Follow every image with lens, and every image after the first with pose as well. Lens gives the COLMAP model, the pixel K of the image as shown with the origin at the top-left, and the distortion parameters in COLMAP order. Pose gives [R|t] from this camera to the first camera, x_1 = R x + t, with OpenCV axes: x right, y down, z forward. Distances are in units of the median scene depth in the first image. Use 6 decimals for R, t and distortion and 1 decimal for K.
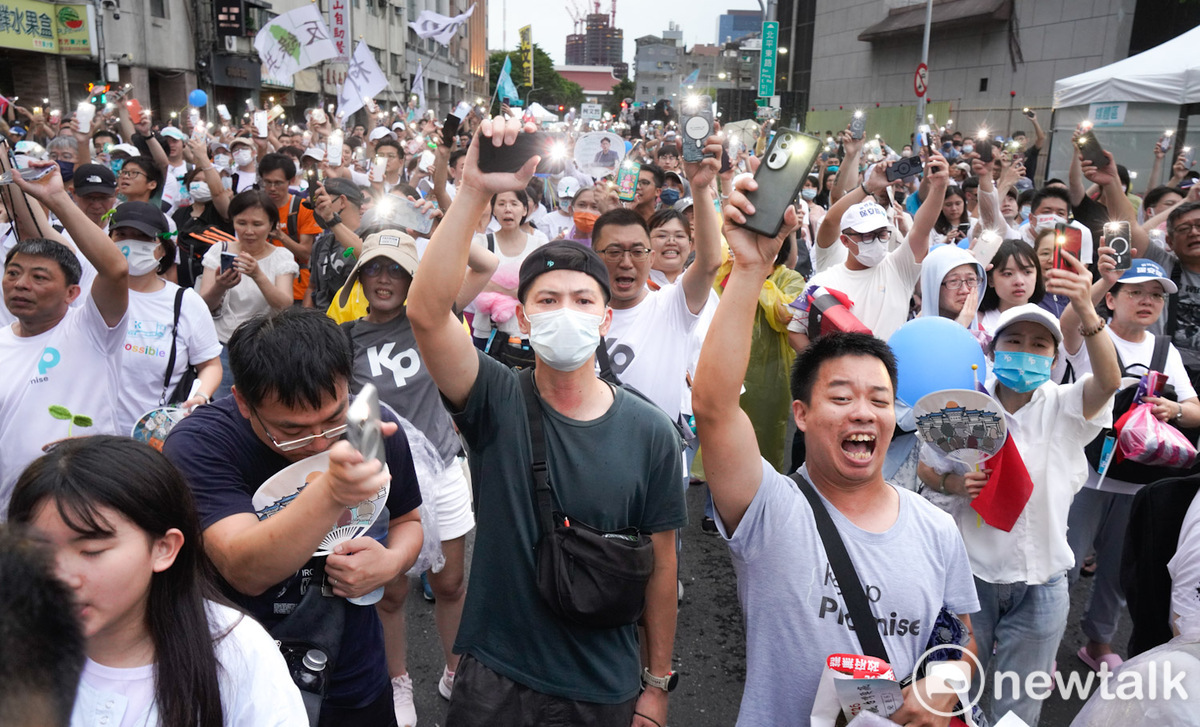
lens RADIAL K [[979.3, 0, 600.6], [0, 979.3, 360.9], [0, 0, 1]] dist [0.006850, -0.002737]
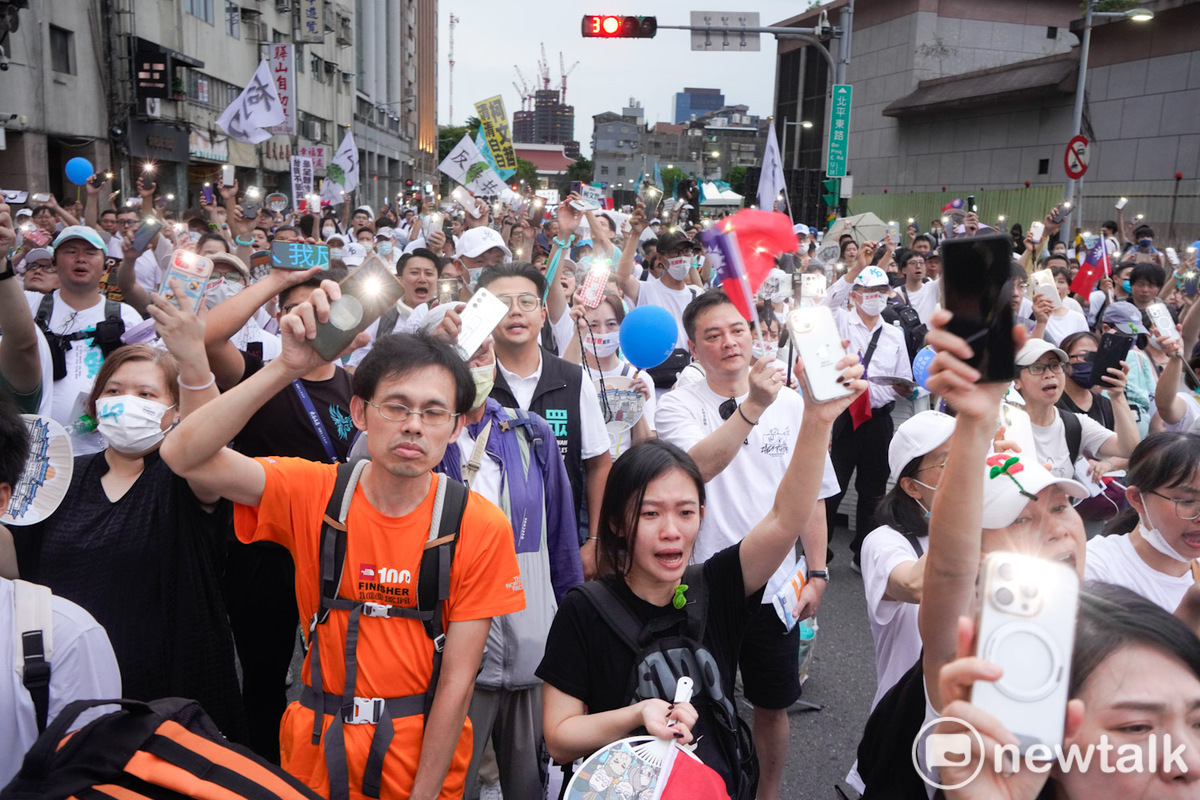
lens RADIAL K [[1031.0, 0, 602.2], [0, 1031.0, 398.9], [0, 0, 1]] dist [-0.003598, 0.016107]
pose [[0.998298, -0.003069, 0.058242, -0.031459], [0.006056, 0.998671, -0.051184, -0.019996], [-0.058008, 0.051450, 0.996989, 0.077507]]
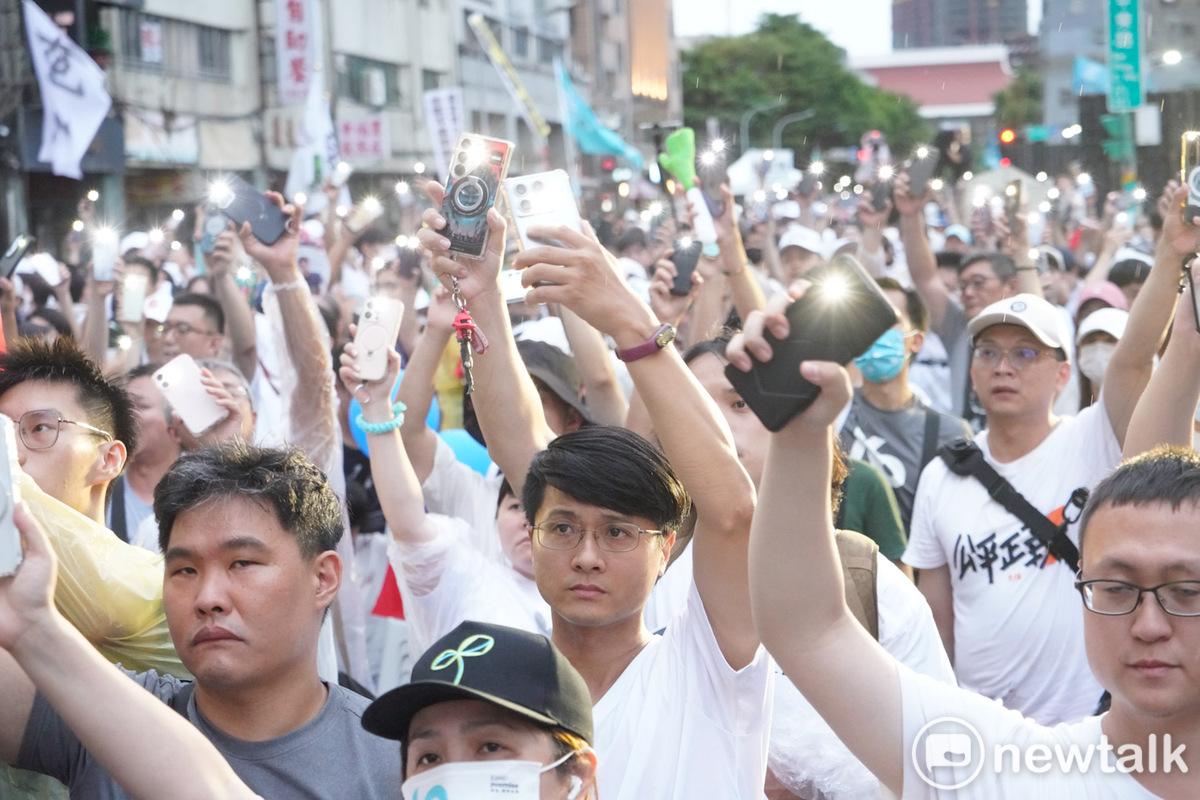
lens RADIAL K [[2479.6, 0, 599.5], [0, 2479.6, 400.4], [0, 0, 1]] dist [0.034429, 0.000000]
pose [[0.983559, -0.058259, -0.170931, 0.050716], [0.031042, 0.986987, -0.157777, 0.018835], [0.177898, 0.149877, 0.972568, -0.072471]]
